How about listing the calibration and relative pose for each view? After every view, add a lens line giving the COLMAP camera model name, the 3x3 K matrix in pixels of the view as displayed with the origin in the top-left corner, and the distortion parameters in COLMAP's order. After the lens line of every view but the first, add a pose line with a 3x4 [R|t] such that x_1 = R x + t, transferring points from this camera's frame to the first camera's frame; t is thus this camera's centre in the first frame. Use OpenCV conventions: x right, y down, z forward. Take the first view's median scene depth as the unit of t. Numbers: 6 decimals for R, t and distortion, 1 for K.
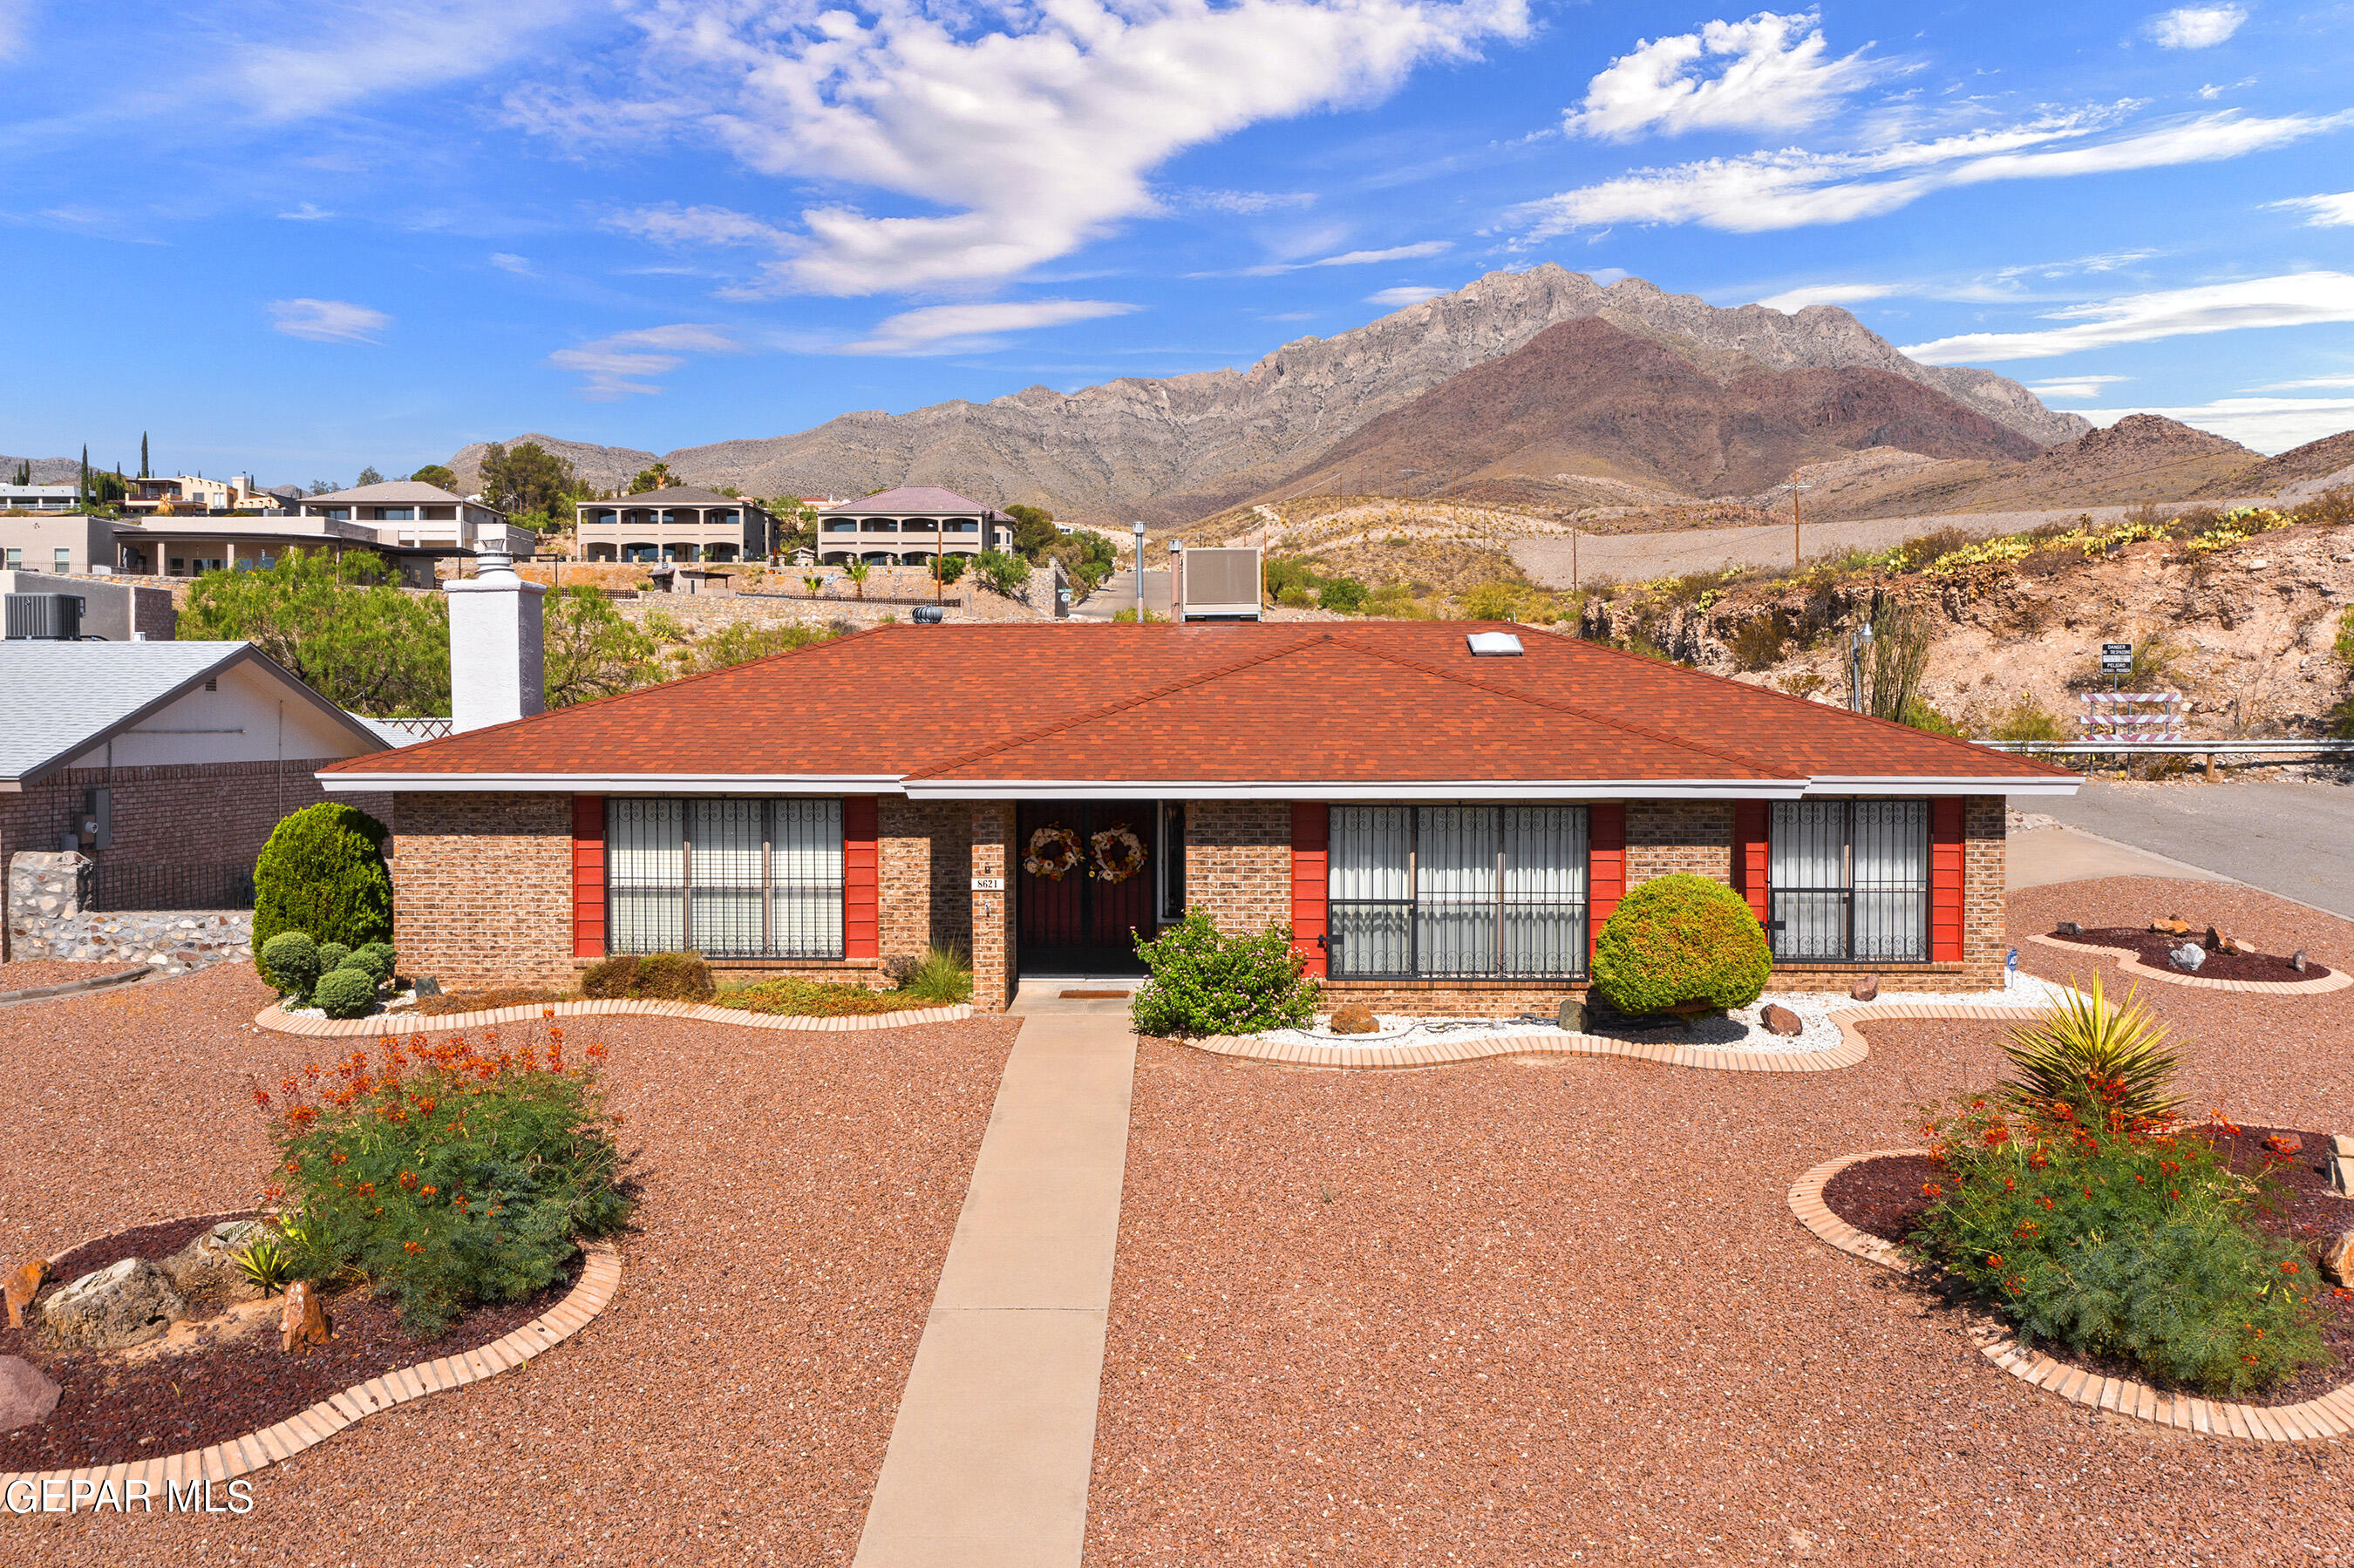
lens RADIAL K [[1873.0, 0, 1177.0], [0, 1873.0, 784.0], [0, 0, 1]] dist [-0.005332, 0.008075]
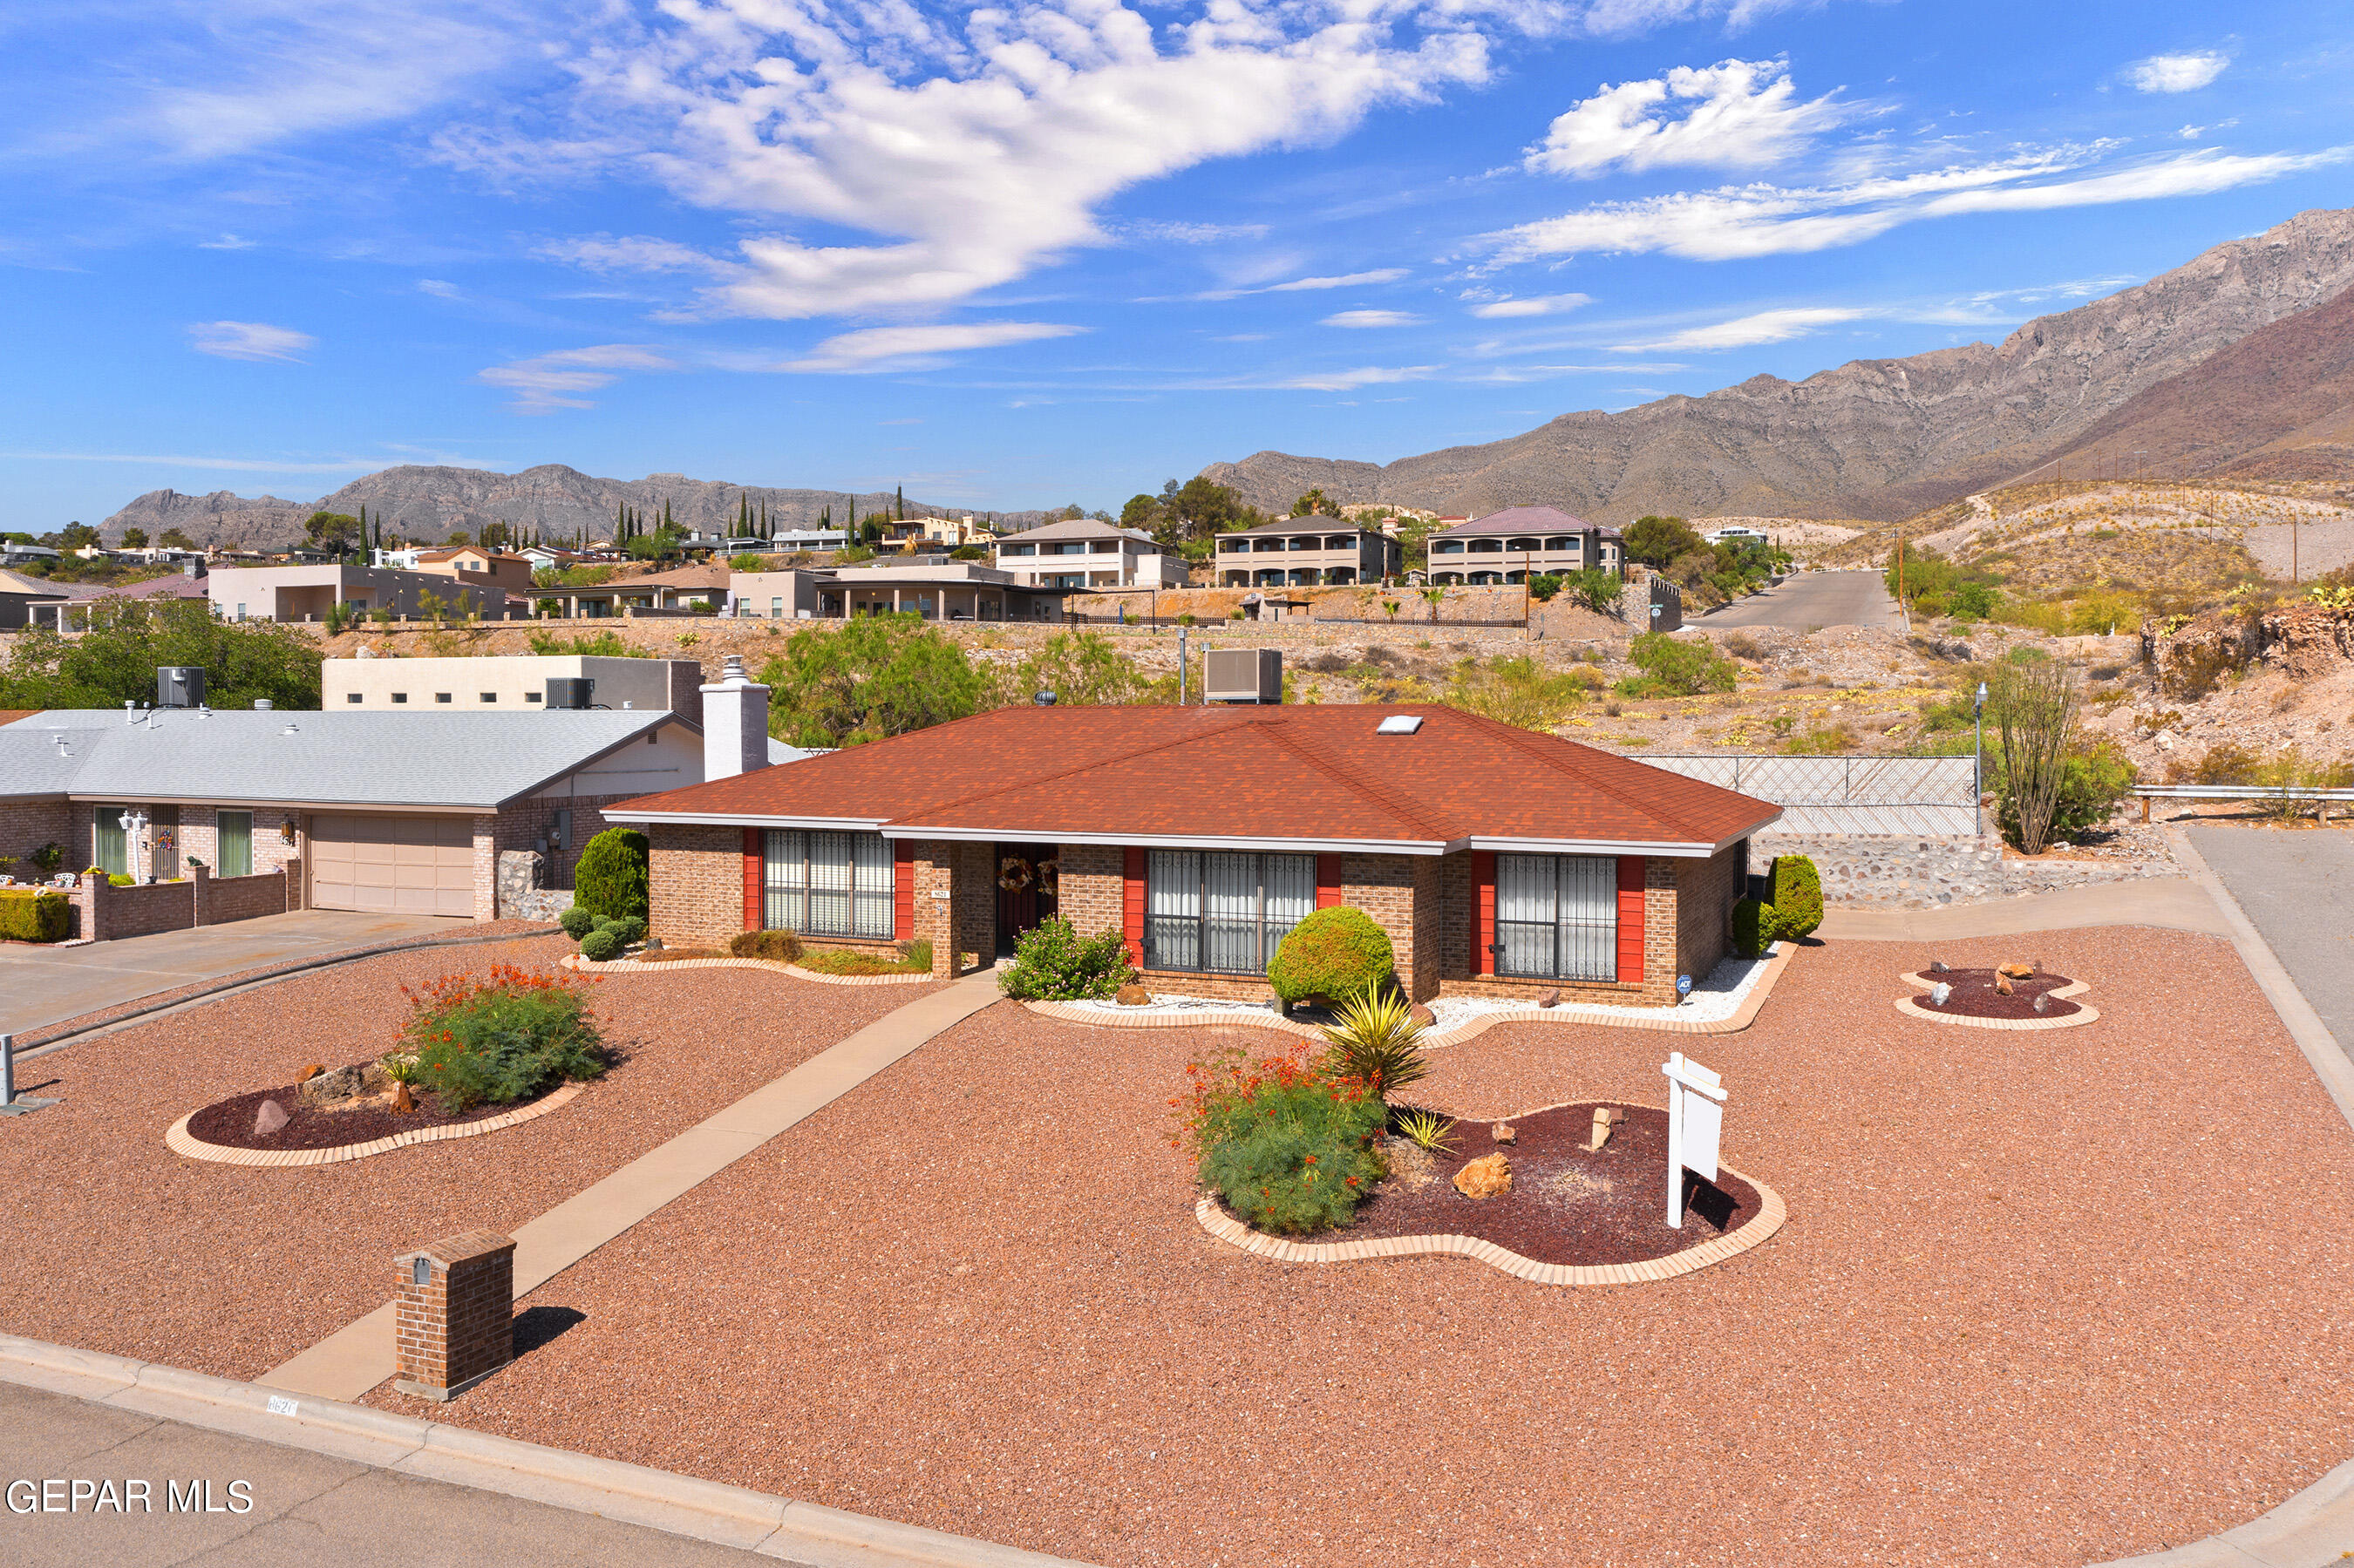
lens RADIAL K [[1873.0, 0, 1177.0], [0, 1873.0, 784.0], [0, 0, 1]] dist [-0.005332, 0.008075]
pose [[0.926463, 0.015818, -0.376052, 0.126741], [-0.015587, 0.999872, 0.003655, -0.008746], [0.376062, 0.002475, 0.926591, -0.065799]]
